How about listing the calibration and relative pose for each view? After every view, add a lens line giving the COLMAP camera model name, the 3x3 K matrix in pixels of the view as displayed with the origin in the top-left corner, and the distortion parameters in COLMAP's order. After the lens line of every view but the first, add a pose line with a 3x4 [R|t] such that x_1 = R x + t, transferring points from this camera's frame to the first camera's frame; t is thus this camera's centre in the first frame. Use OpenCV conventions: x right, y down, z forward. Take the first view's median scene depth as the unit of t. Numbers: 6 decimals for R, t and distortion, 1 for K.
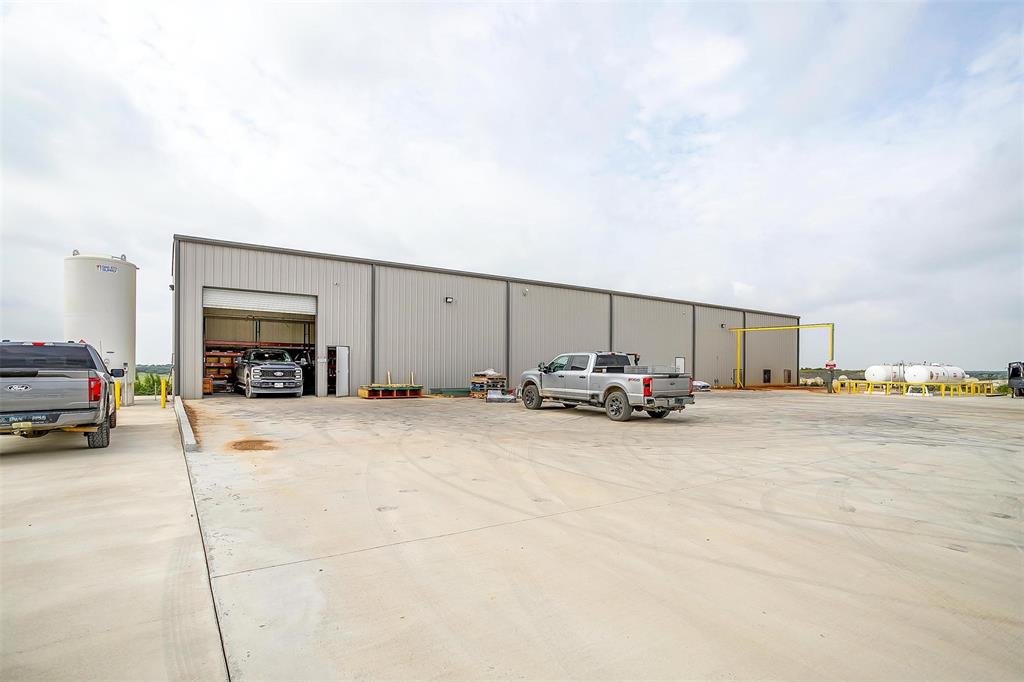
lens RADIAL K [[499.2, 0, 484.8], [0, 499.2, 366.0], [0, 0, 1]] dist [-0.018807, 0.004443]
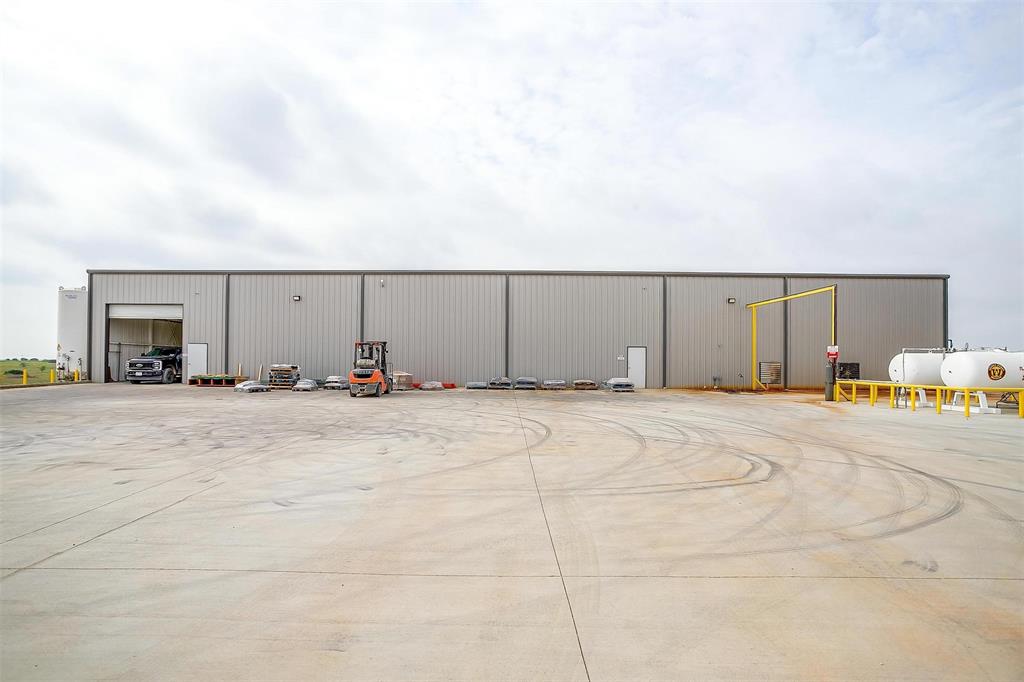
lens RADIAL K [[499.2, 0, 507.2], [0, 499.2, 349.3], [0, 0, 1]] dist [-0.018807, 0.004443]
pose [[0.833755, -0.013950, -0.551958, 1.039353], [0.003345, 0.999790, -0.020215, 0.002415], [0.552124, 0.015008, 0.833627, 0.408097]]
